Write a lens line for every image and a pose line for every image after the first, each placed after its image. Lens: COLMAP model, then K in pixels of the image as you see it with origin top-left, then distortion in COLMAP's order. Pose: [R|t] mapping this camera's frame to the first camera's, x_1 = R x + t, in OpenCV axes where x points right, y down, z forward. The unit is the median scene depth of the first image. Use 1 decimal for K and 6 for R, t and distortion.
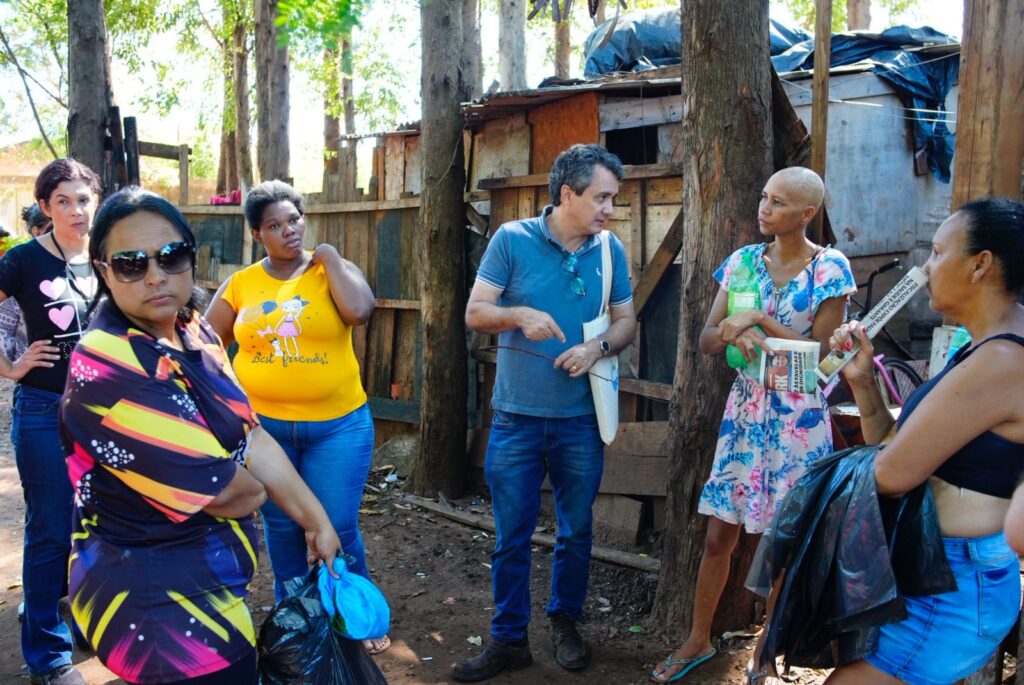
lens RADIAL K [[928.2, 0, 512.0], [0, 928.2, 342.5], [0, 0, 1]] dist [-0.084126, 0.015880]
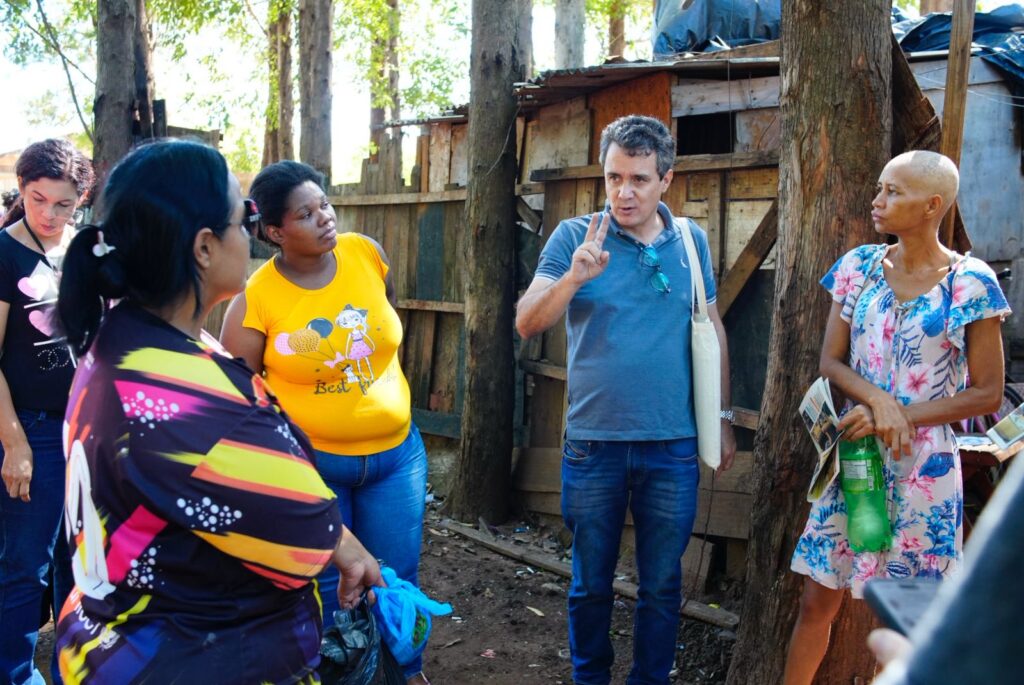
lens RADIAL K [[928.2, 0, 512.0], [0, 928.2, 342.5], [0, 0, 1]] dist [-0.084126, 0.015880]
pose [[0.998614, 0.023756, -0.046958, -0.009638], [-0.023760, 0.999718, 0.000480, -0.009583], [0.046956, 0.000636, 0.998897, 0.108420]]
